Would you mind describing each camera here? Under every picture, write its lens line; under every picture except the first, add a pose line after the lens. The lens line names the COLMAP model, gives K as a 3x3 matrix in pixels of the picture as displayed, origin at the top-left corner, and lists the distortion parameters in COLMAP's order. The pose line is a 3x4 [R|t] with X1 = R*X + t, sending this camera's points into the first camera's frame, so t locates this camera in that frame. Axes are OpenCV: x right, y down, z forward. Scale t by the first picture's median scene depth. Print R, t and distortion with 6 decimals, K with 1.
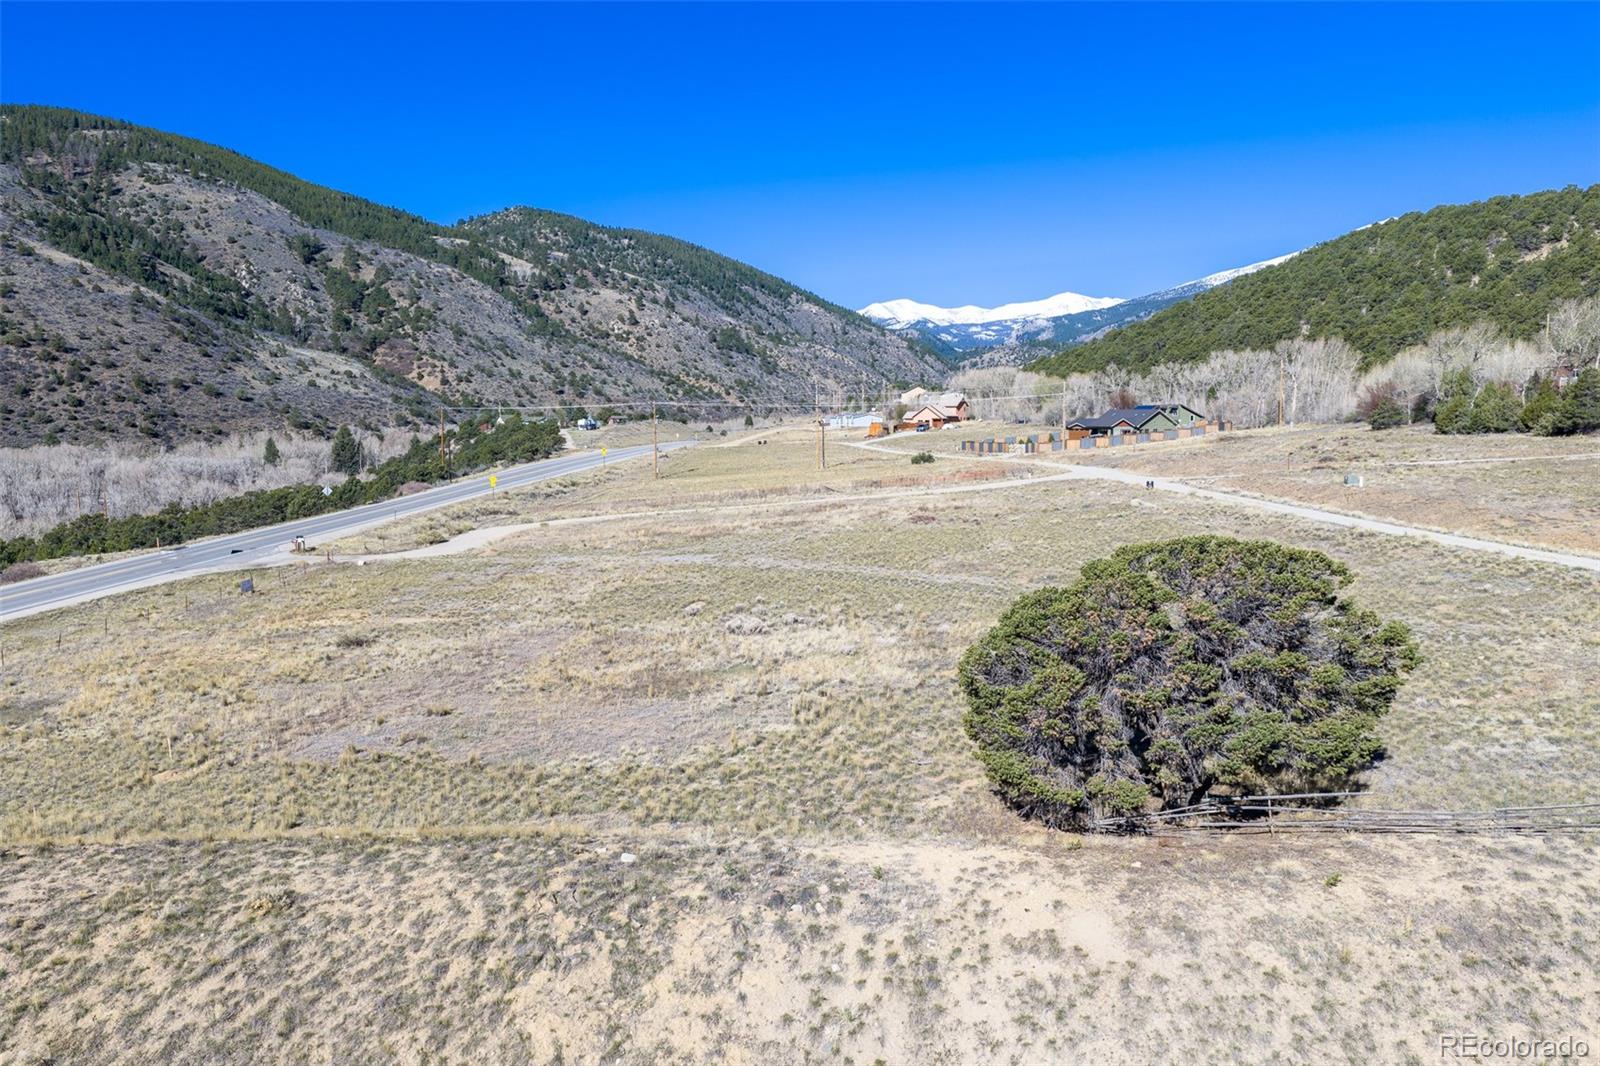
lens RADIAL K [[1325.5, 0, 797.5], [0, 1325.5, 540.0], [0, 0, 1]] dist [0.021708, -0.032916]
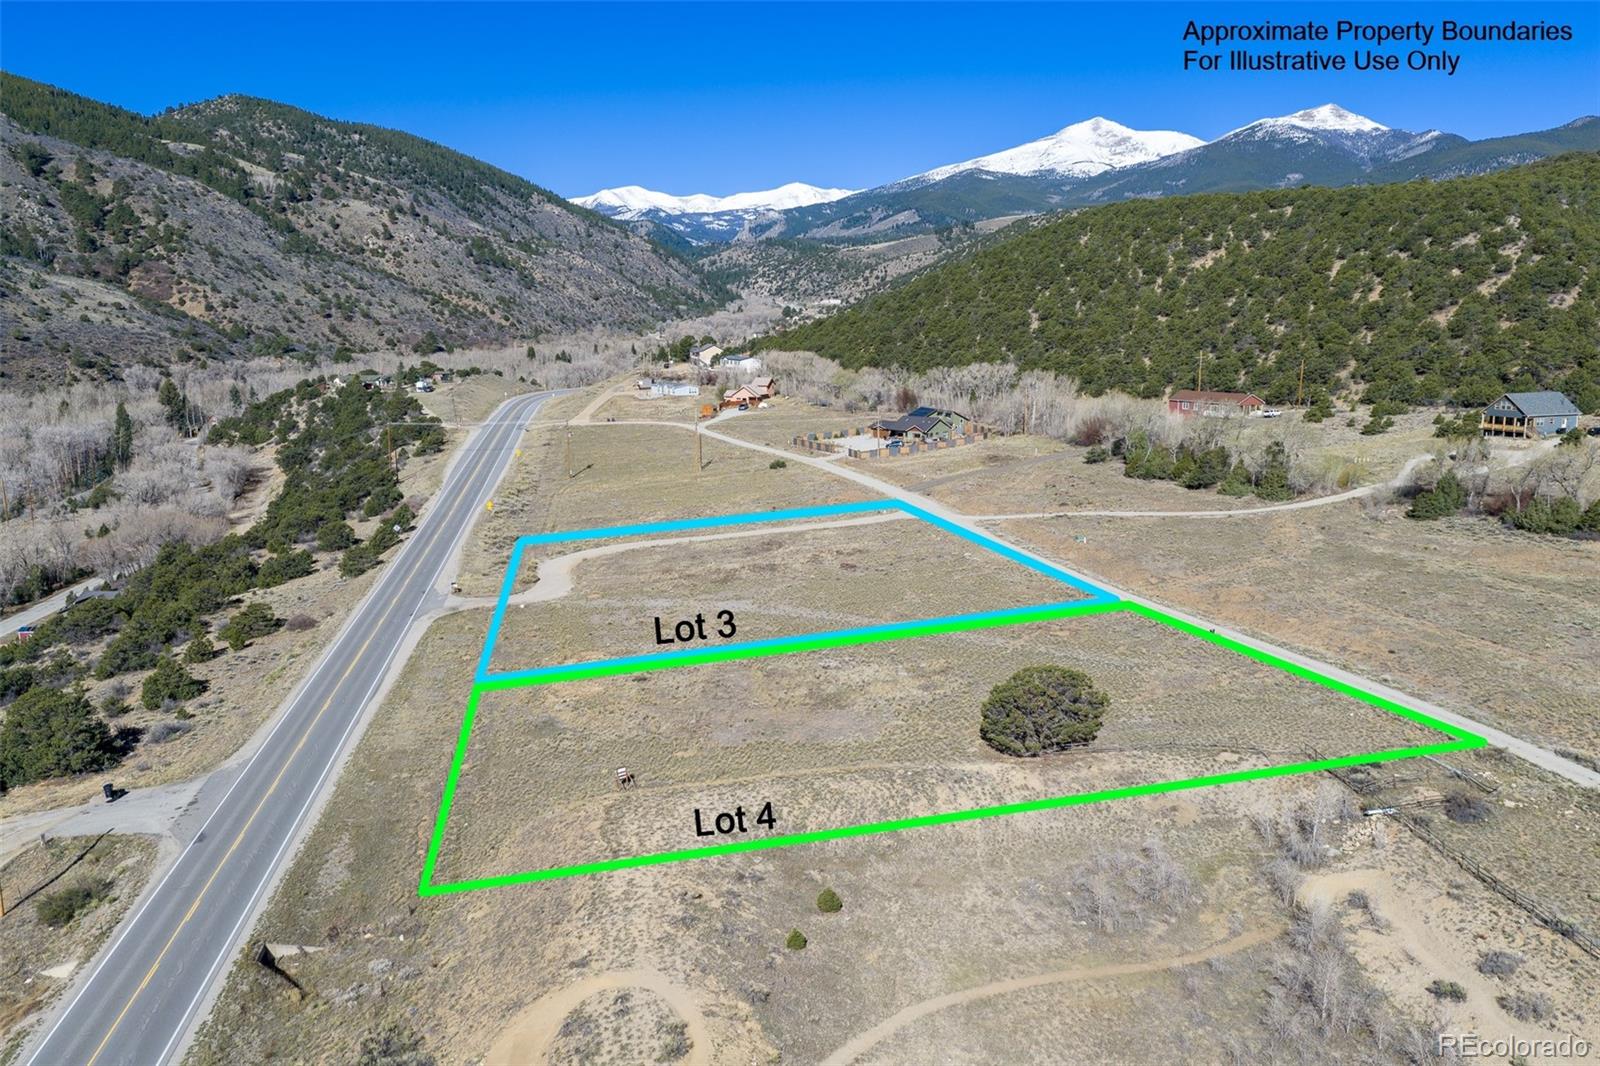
lens RADIAL K [[1325.5, 0, 800.5], [0, 1325.5, 532.9], [0, 0, 1]] dist [0.021708, -0.032916]
pose [[0.979664, -0.033176, 0.197882, -0.032056], [0.017734, 0.996693, 0.079304, -0.020497], [-0.199858, -0.074182, 0.977013, -0.070501]]
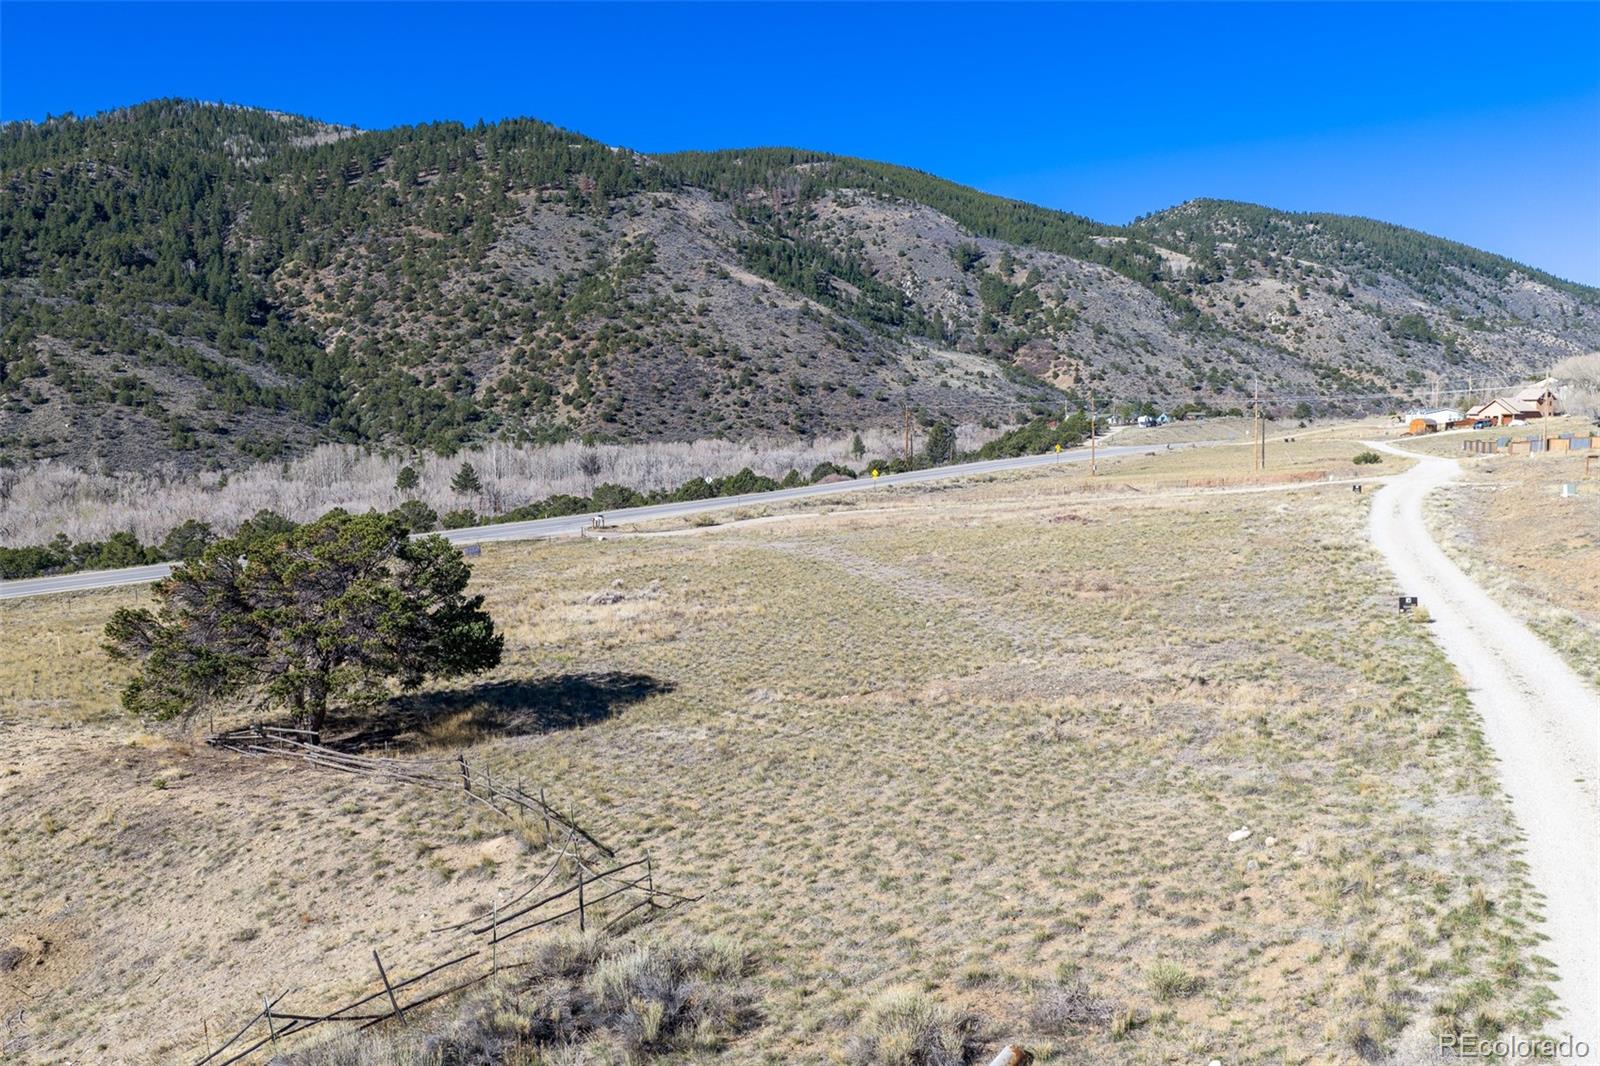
lens RADIAL K [[1325.5, 0, 794.8], [0, 1325.5, 540.9], [0, 0, 1]] dist [0.021708, -0.032916]
pose [[0.873476, 0.042175, -0.485036, 0.040386], [-0.040920, 0.999075, 0.013181, -0.000456], [0.485144, 0.008334, 0.874395, 0.006091]]
